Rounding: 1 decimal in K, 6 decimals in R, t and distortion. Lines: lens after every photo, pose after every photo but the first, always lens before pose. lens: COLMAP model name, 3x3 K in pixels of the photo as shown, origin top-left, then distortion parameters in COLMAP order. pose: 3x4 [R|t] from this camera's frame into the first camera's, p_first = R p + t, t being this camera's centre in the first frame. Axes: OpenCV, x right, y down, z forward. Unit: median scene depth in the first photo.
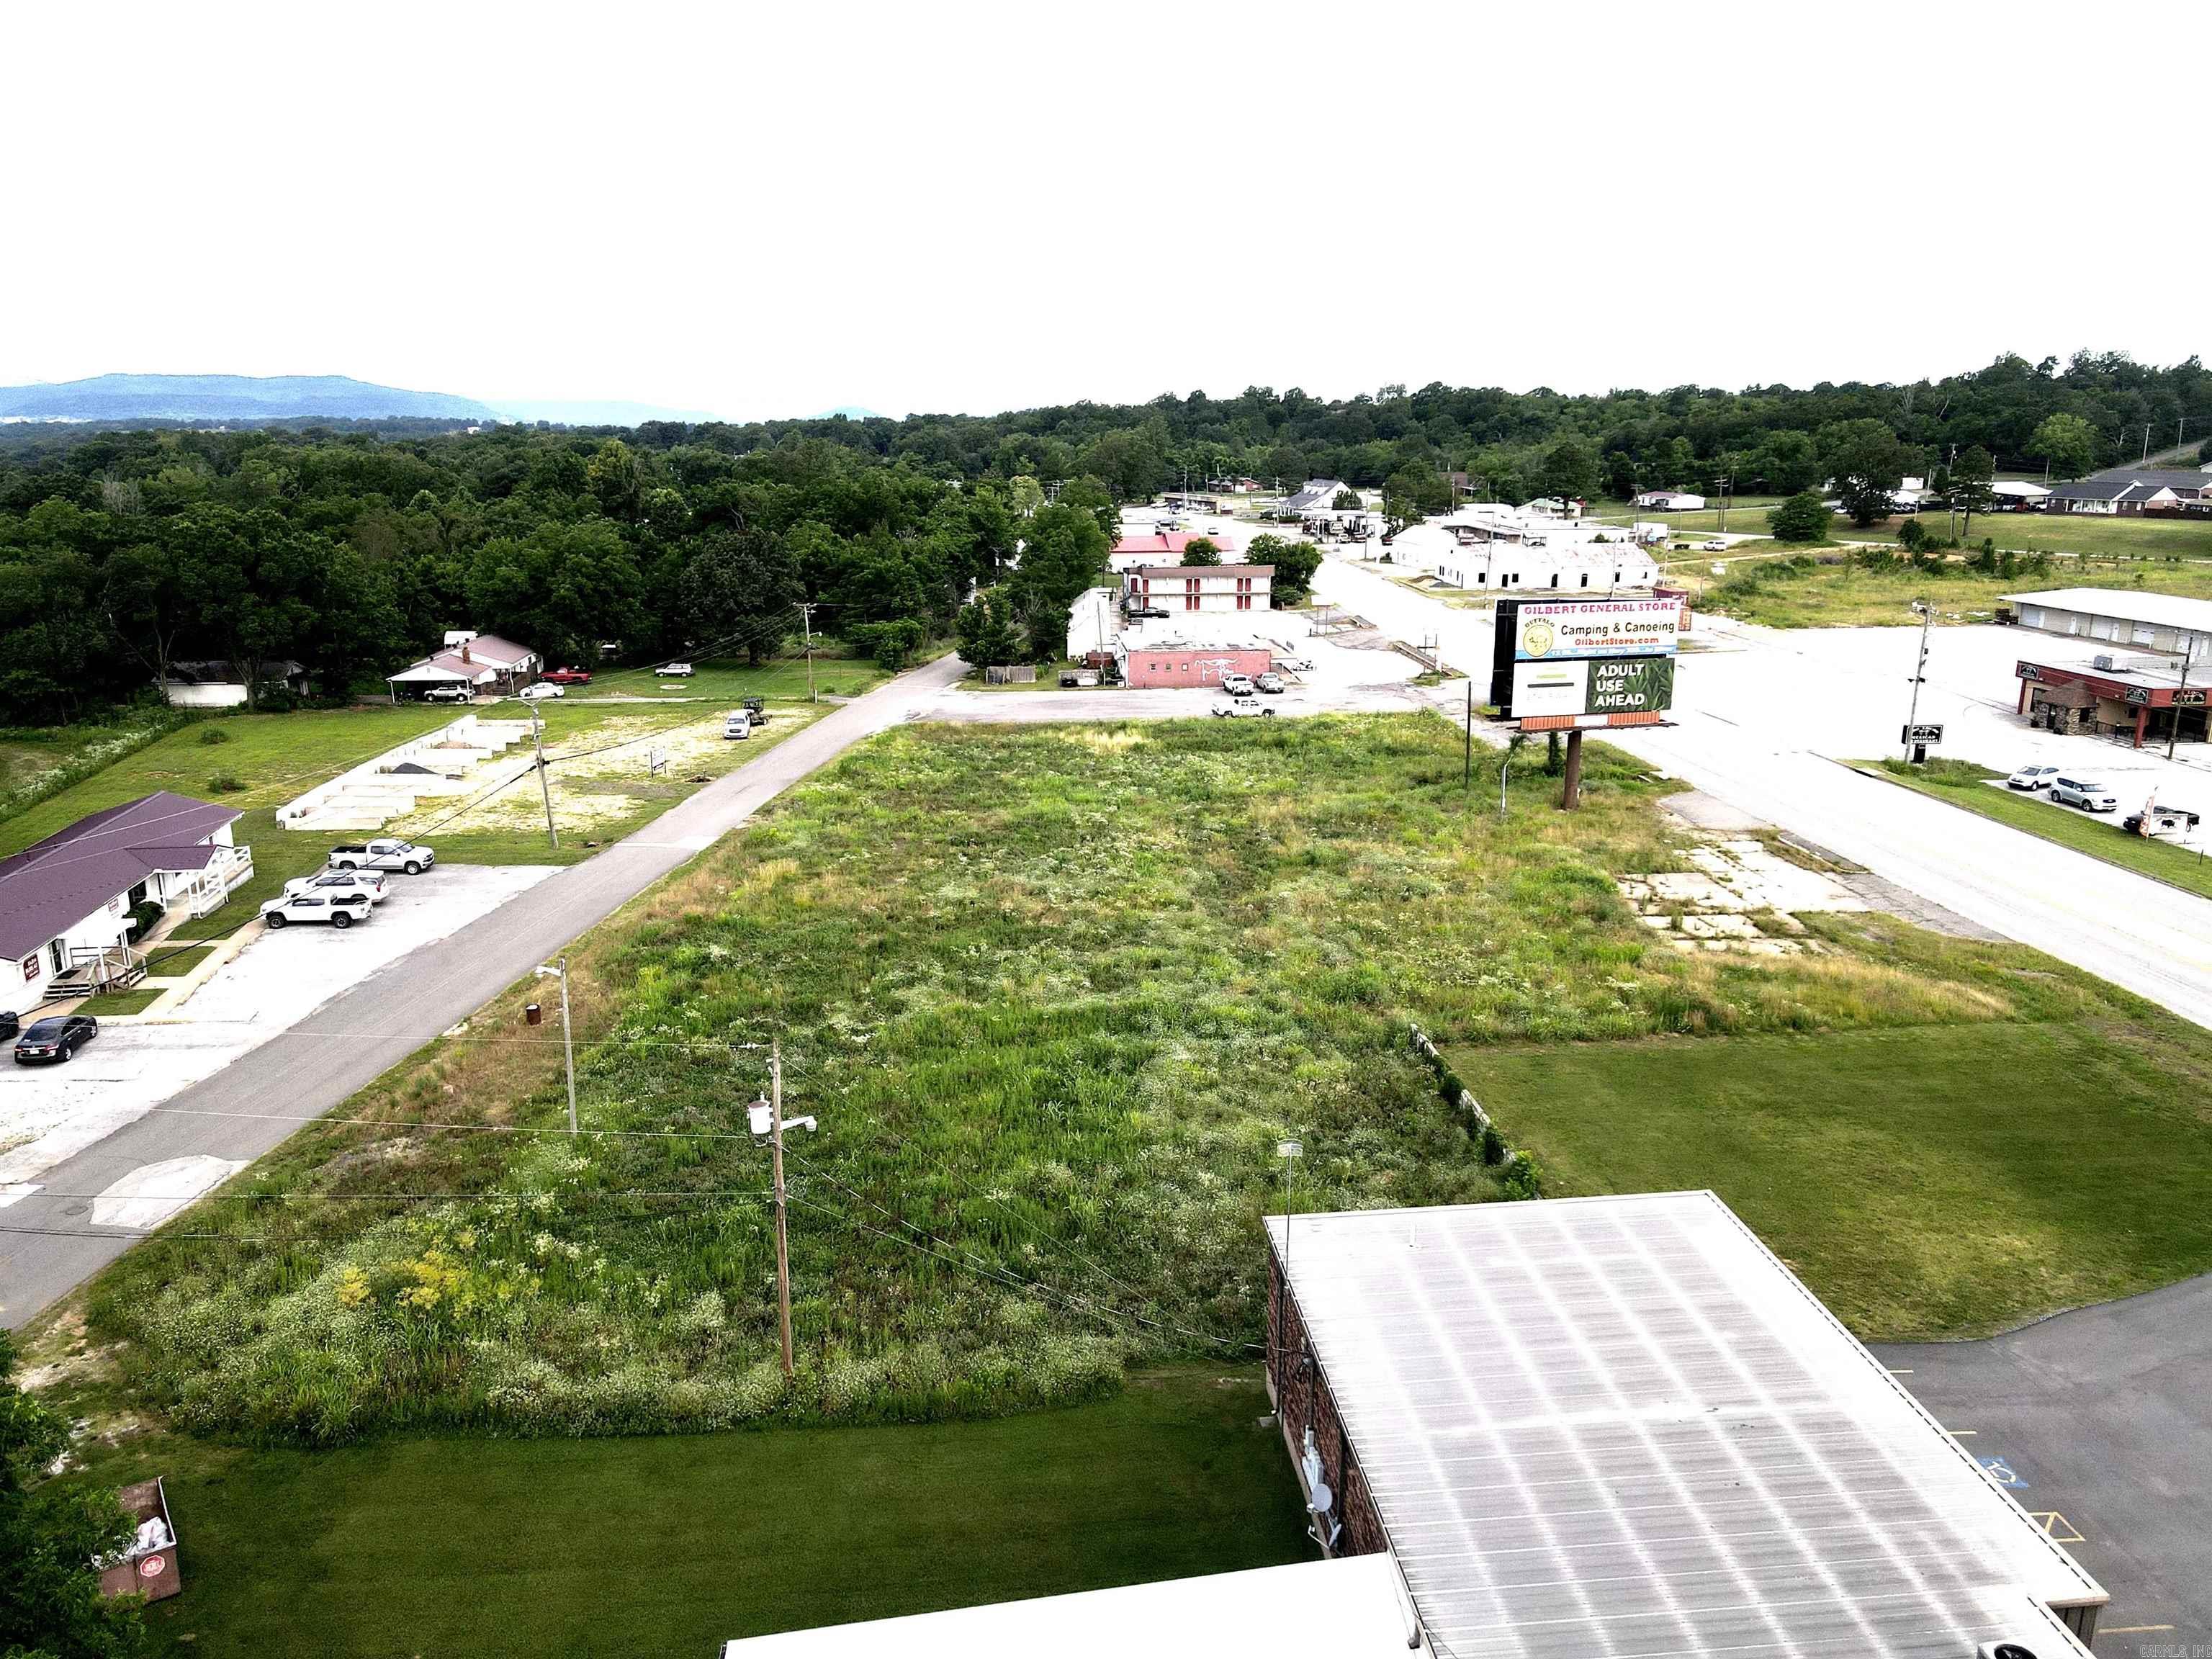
lens RADIAL K [[1615.9, 0, 1106.0], [0, 1615.9, 829.5], [0, 0, 1]] dist [-0.000745, 0.052079]
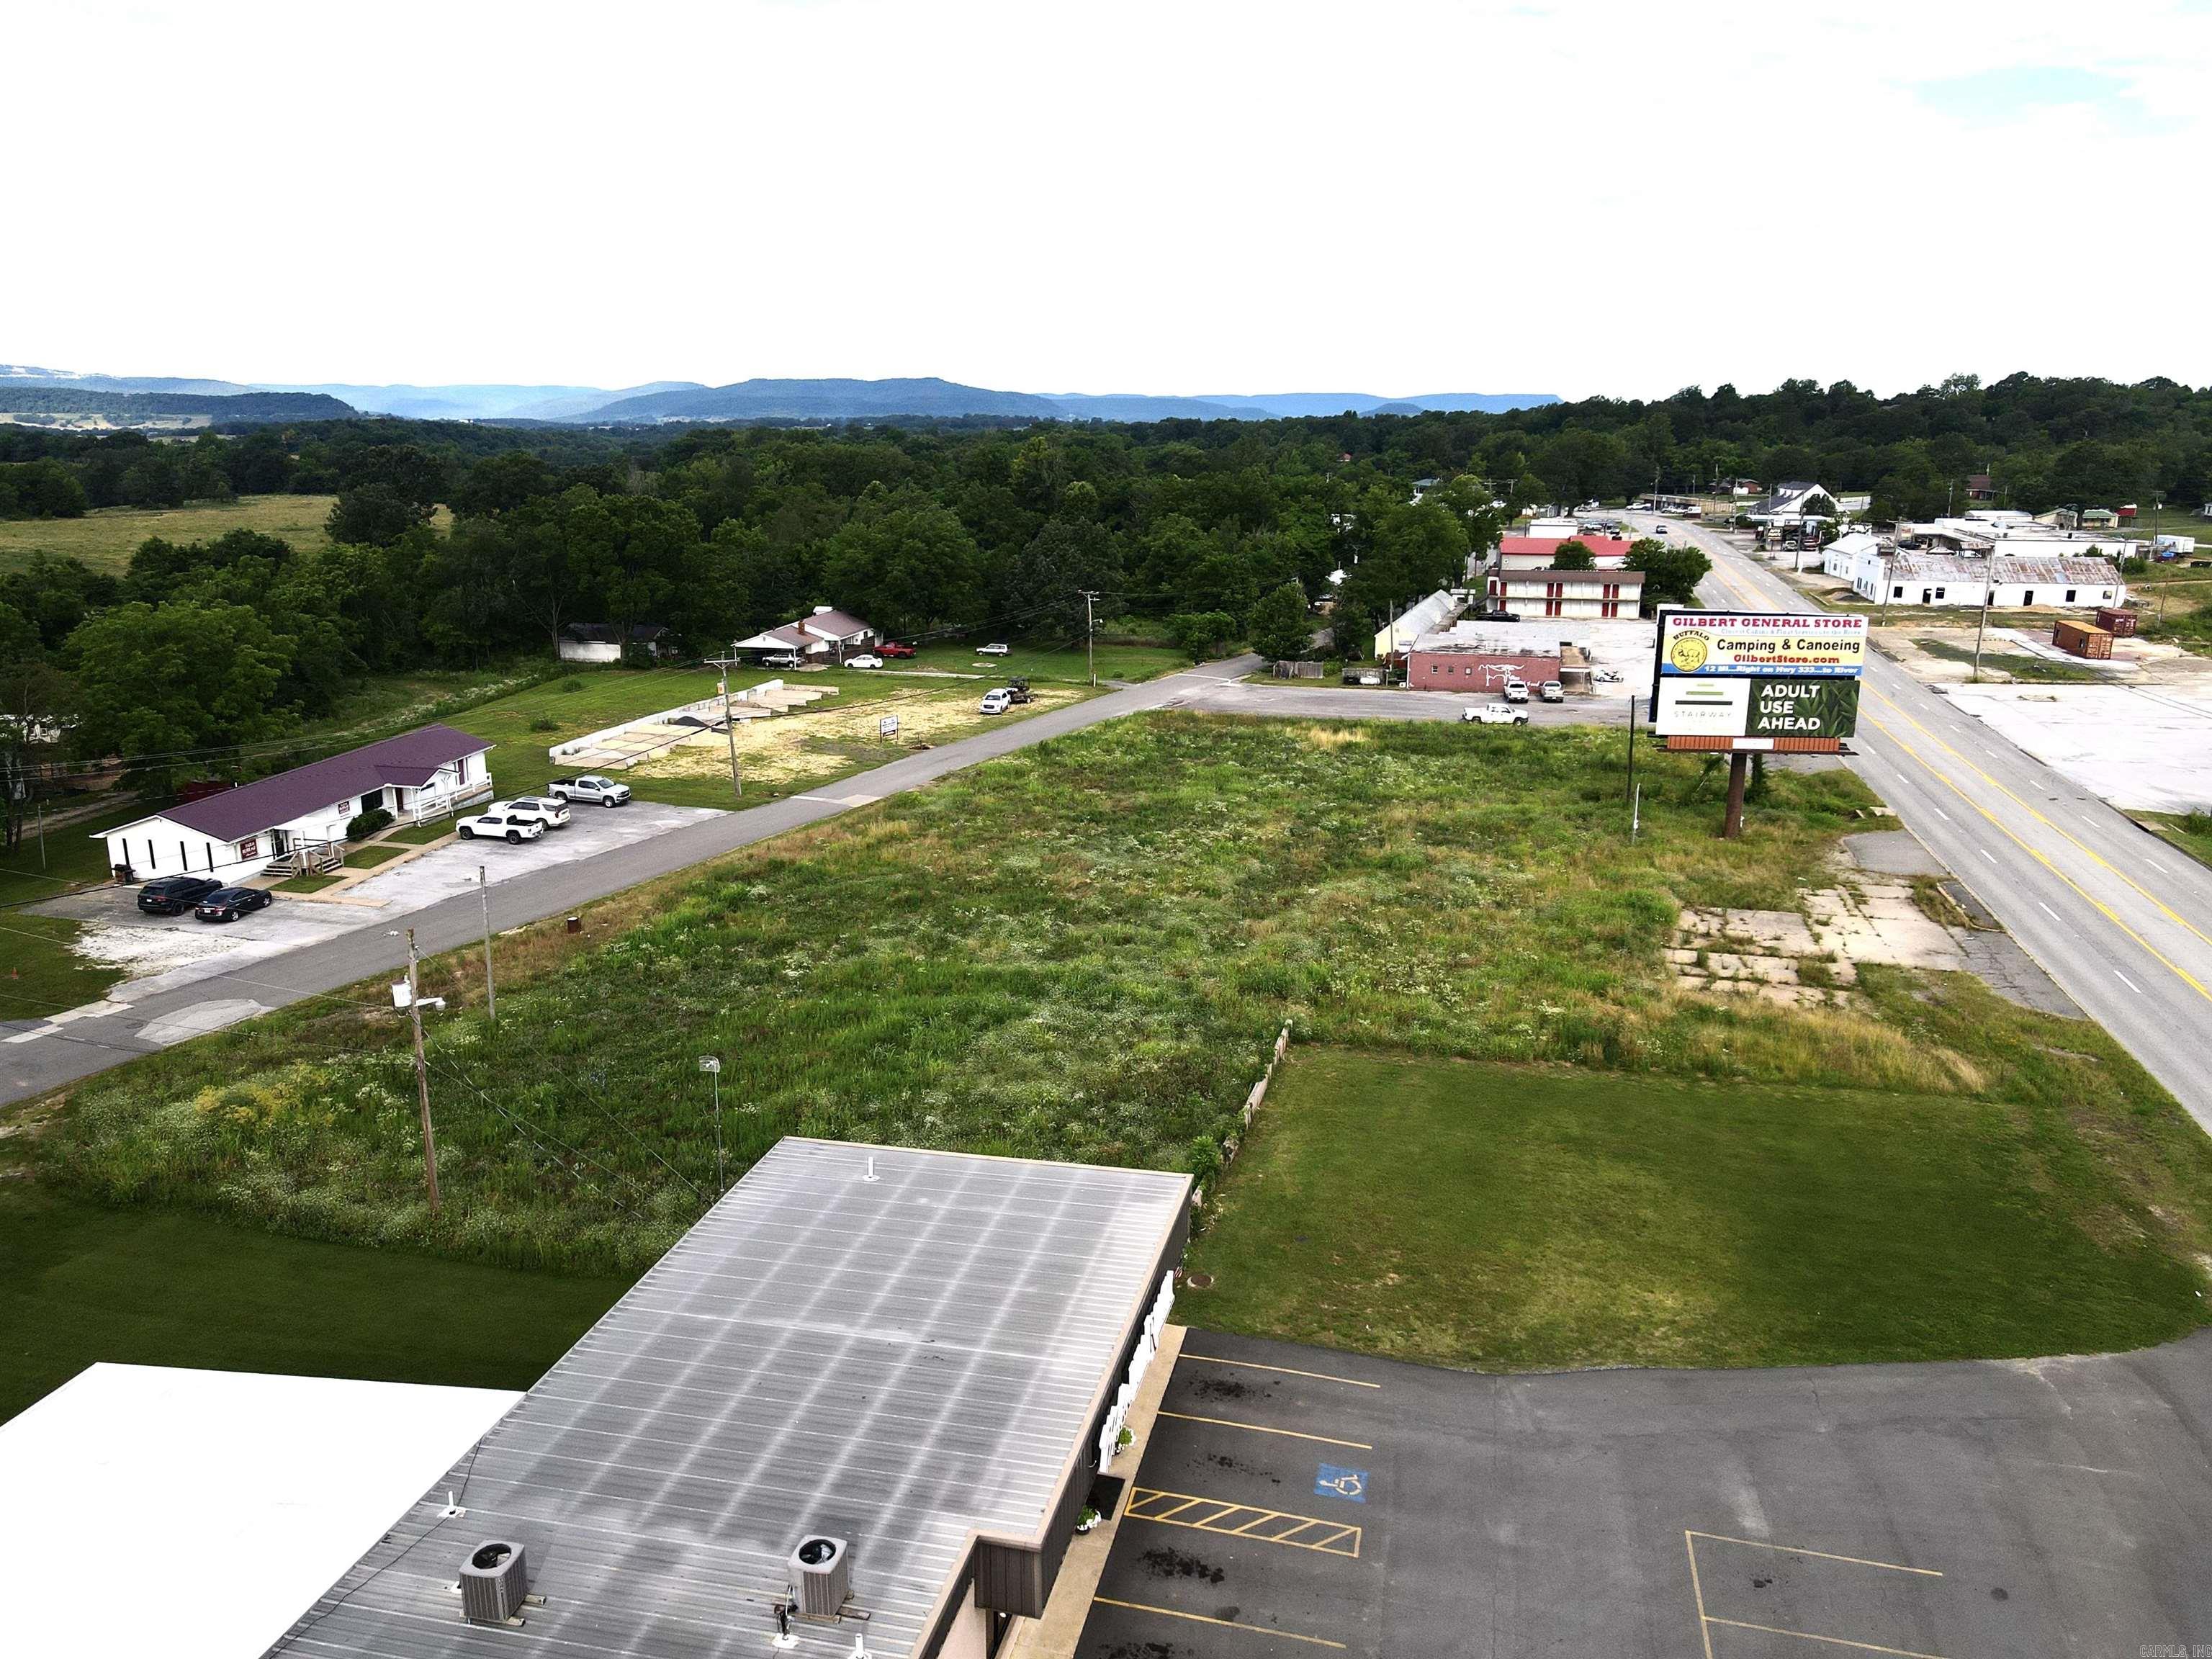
lens RADIAL K [[1615.9, 0, 1106.0], [0, 1615.9, 829.5], [0, 0, 1]] dist [0.015489, 0.006710]
pose [[0.946086, 0.081020, -0.313620, 0.251621], [-0.080520, 0.996646, 0.014569, -0.002061], [0.313749, 0.011469, 0.949437, 0.003275]]
